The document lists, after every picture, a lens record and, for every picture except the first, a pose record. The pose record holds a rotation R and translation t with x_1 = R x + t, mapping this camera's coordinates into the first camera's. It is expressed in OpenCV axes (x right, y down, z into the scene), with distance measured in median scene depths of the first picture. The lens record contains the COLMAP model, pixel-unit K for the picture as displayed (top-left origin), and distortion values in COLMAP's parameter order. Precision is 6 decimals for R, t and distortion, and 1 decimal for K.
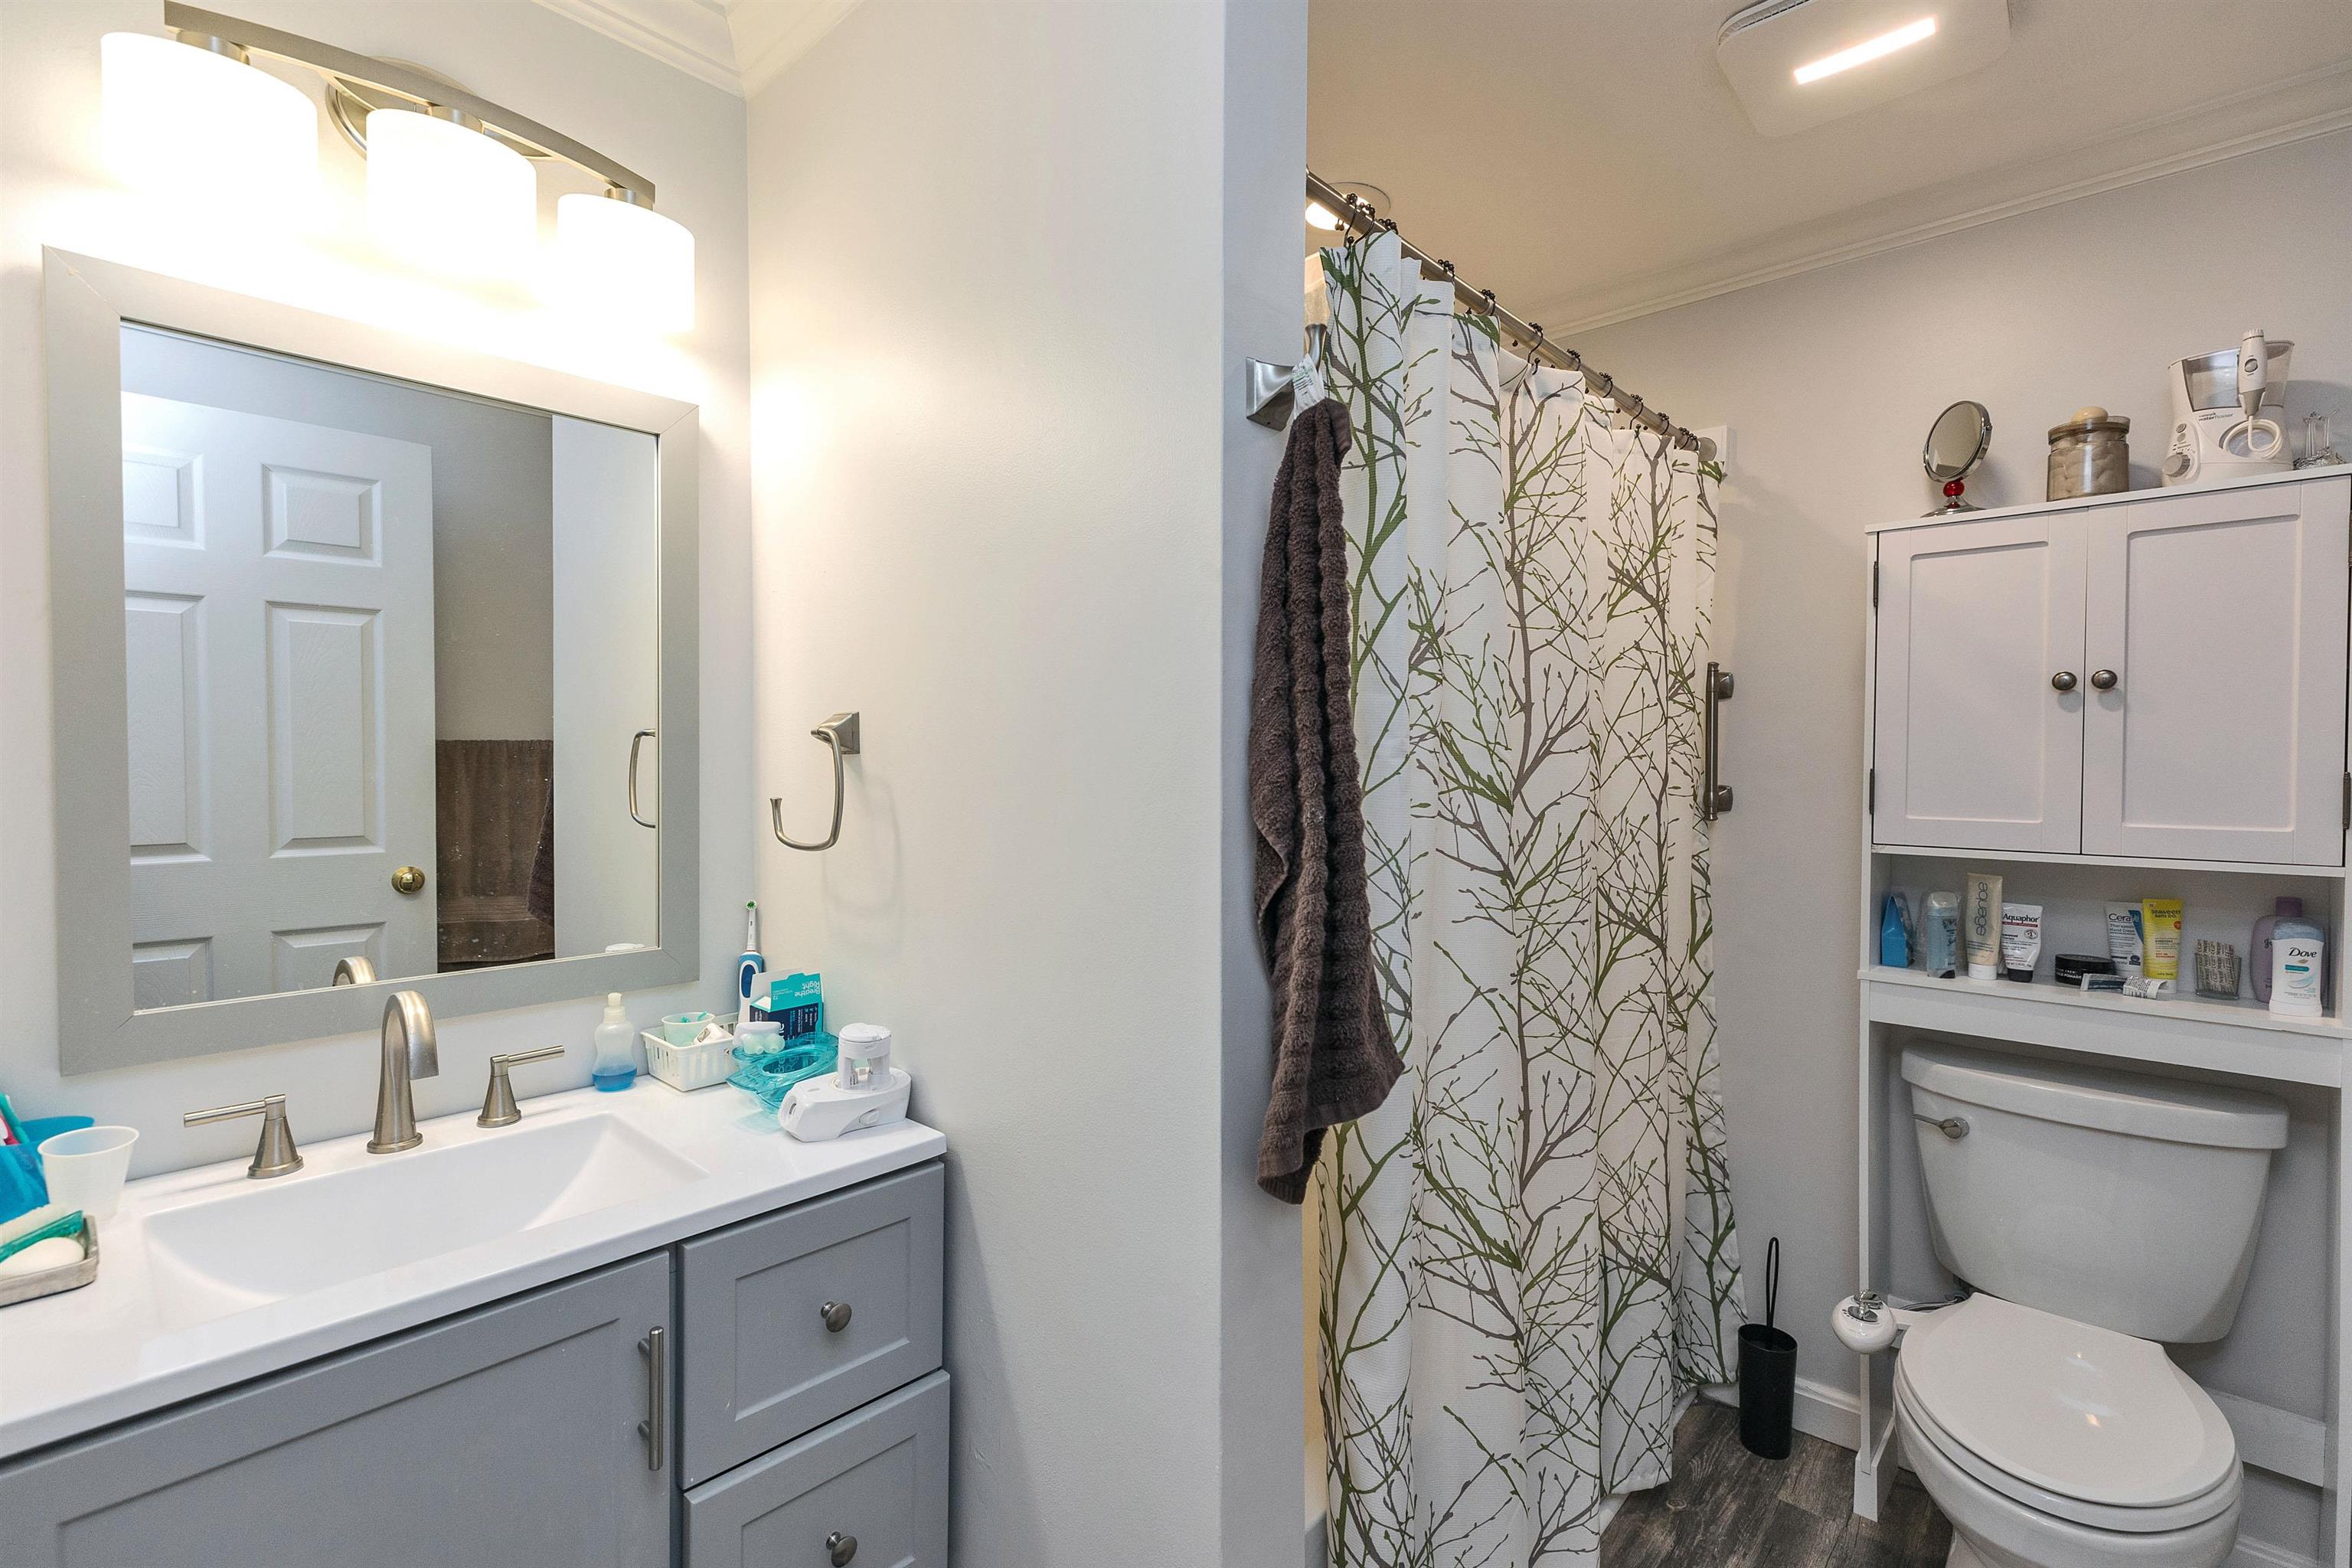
lens RADIAL K [[1072.3, 0, 1181.6], [0, 1072.3, 787.0], [0, 0, 1]] dist [0.004498, -0.000729]
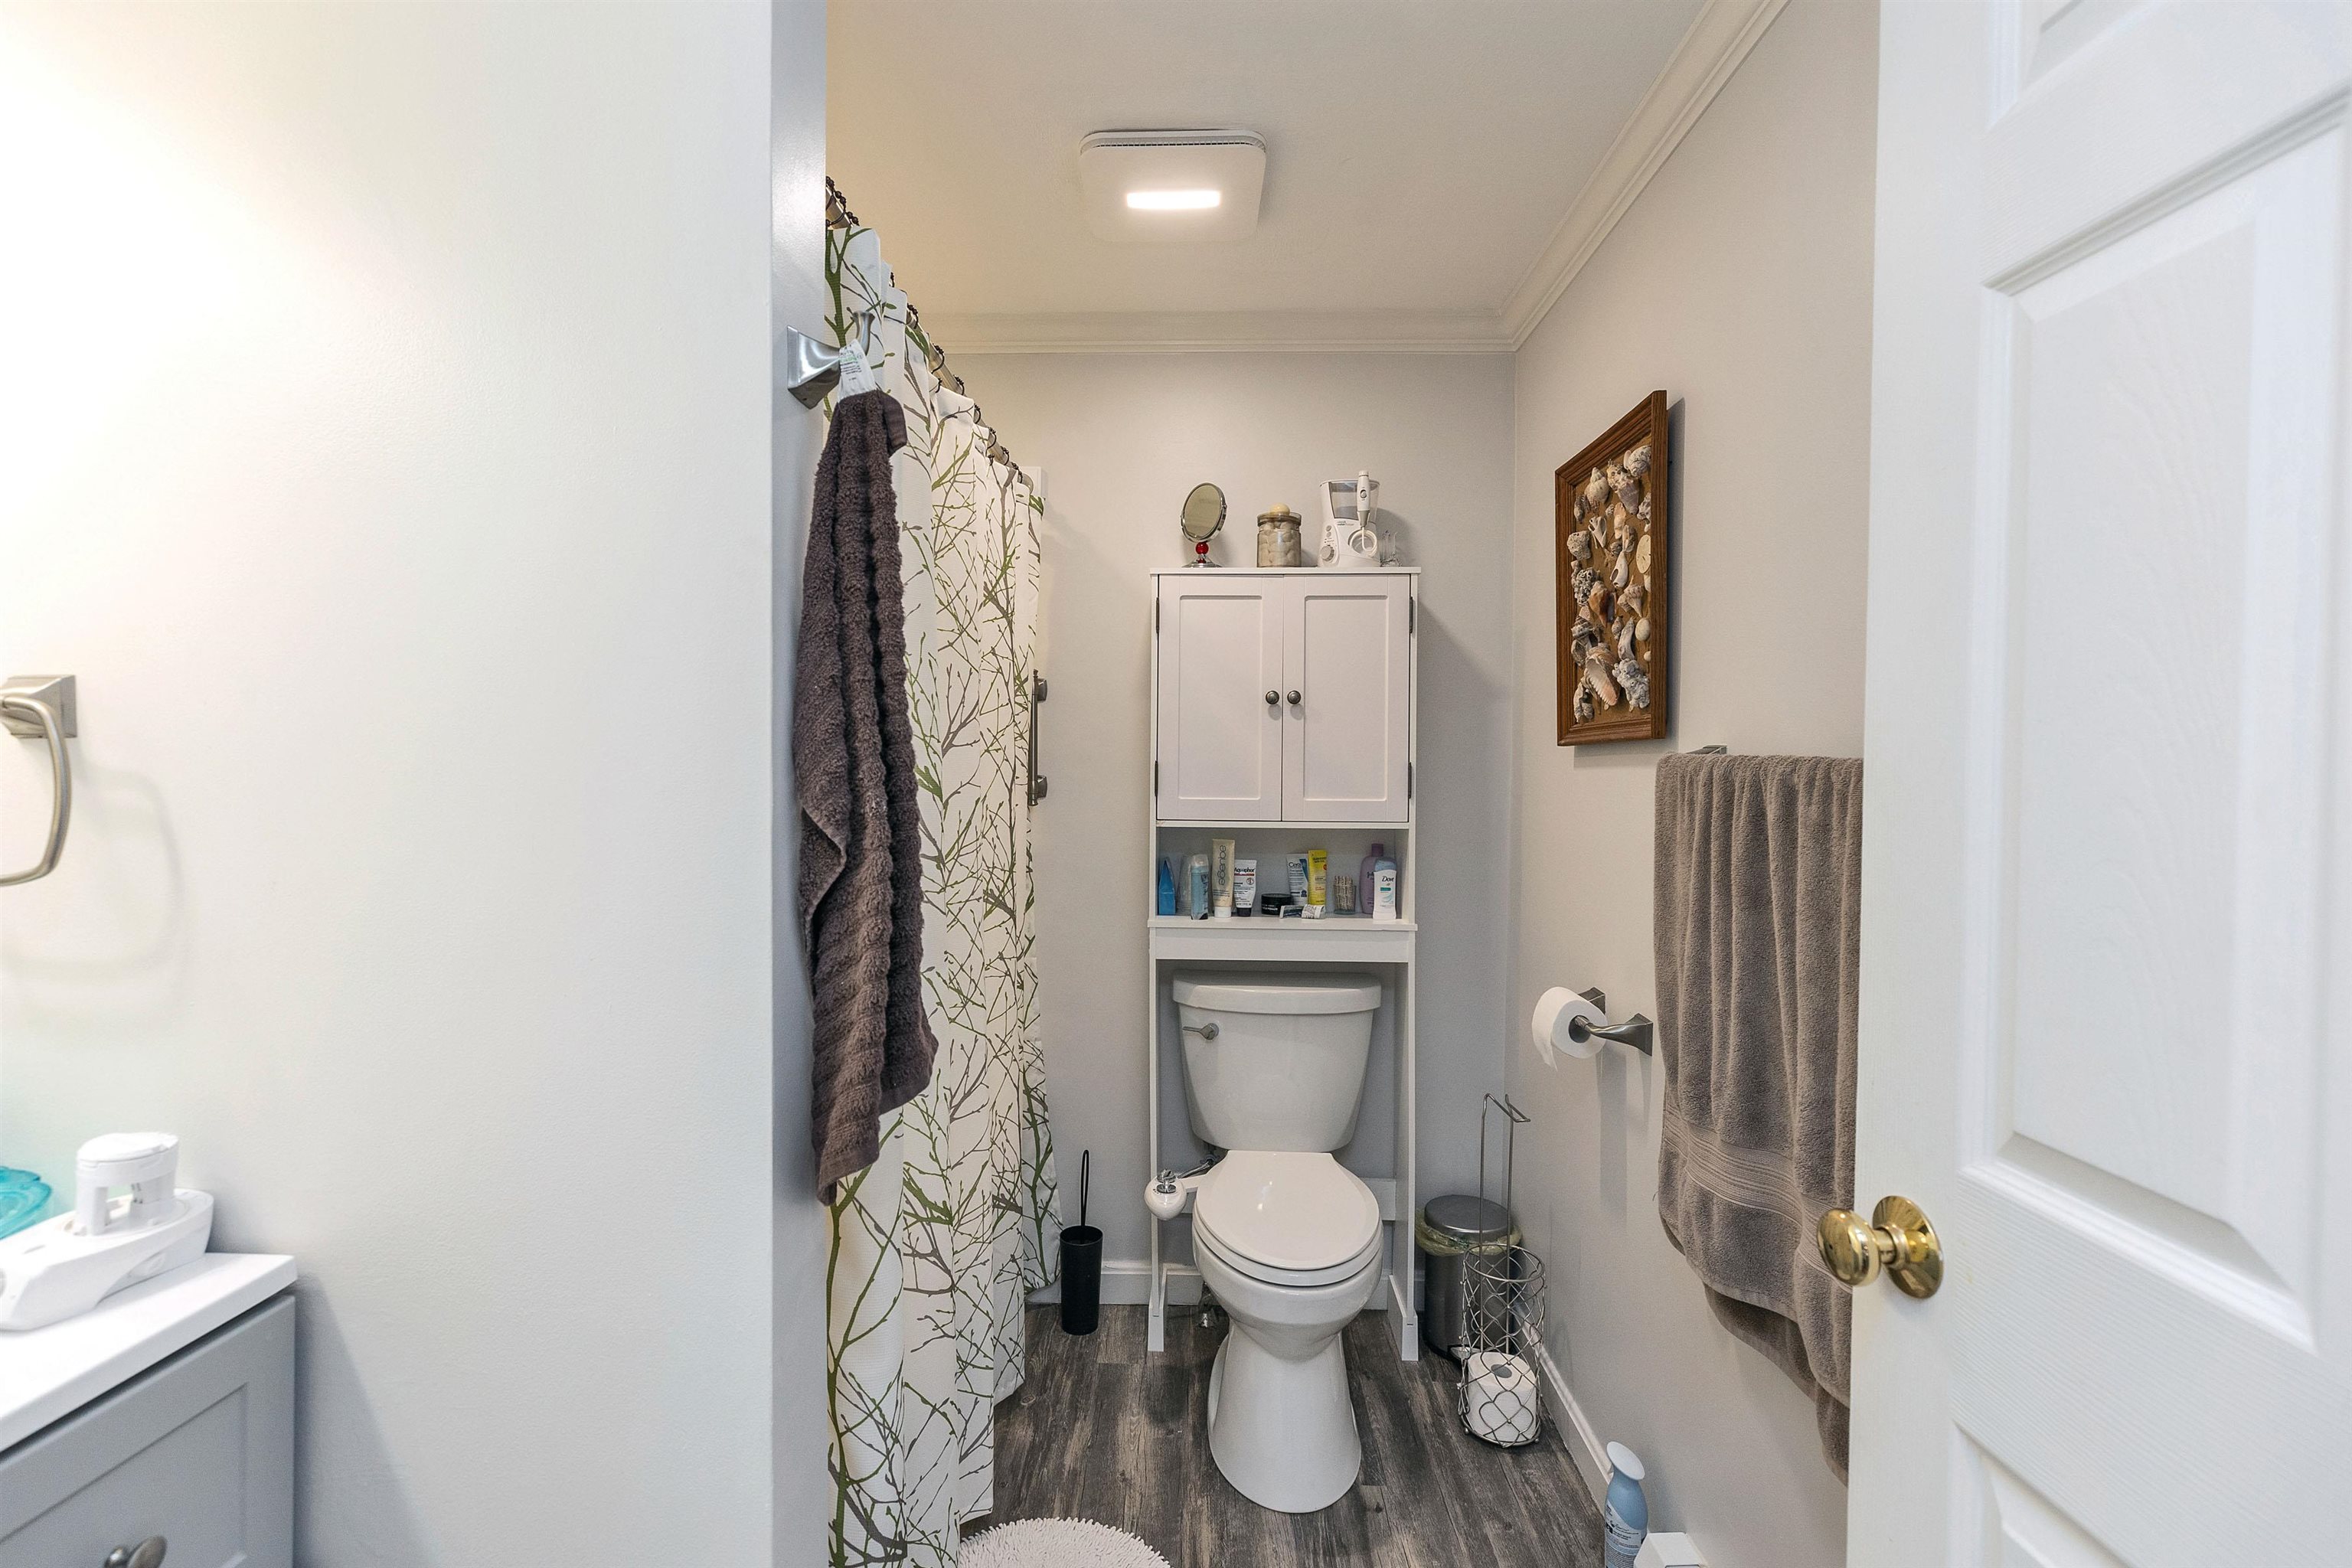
lens RADIAL K [[1061.5, 0, 1176.0], [0, 1061.5, 784.0], [0, 0, 1]] dist [0.003602, 0.000009]
pose [[0.757625, -0.015092, 0.652515, -0.169144], [0.013495, 0.999881, 0.007457, 0.001657], [-0.652550, 0.003156, 0.757739, 0.036589]]
